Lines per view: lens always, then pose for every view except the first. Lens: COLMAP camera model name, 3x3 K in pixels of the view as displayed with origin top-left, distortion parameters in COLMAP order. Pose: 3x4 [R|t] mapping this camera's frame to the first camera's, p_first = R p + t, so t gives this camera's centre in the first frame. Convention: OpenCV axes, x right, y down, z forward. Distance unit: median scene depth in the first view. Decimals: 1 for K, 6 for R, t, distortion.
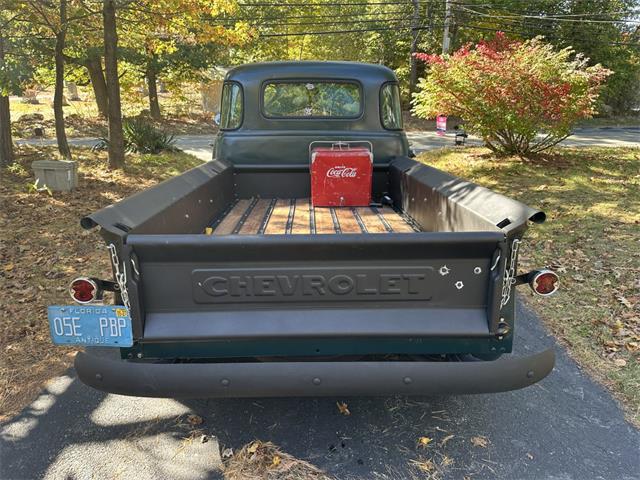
lens RADIAL K [[479.8, 0, 322.7], [0, 479.8, 232.8], [0, 0, 1]] dist [0.006580, -0.007392]
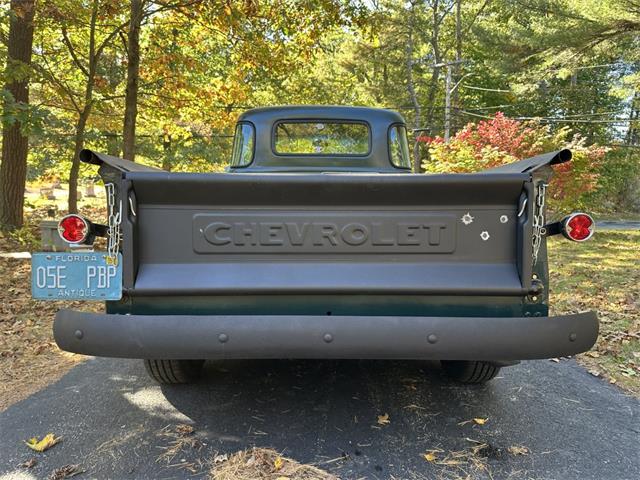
lens RADIAL K [[483.0, 0, 327.5], [0, 483.0, 216.2], [0, 0, 1]] dist [-0.000084, -0.001915]
pose [[0.999974, 0.004639, -0.005468, -0.009694], [-0.005745, 0.974626, -0.223765, 0.281428], [0.004291, 0.223791, 0.974628, 0.095743]]
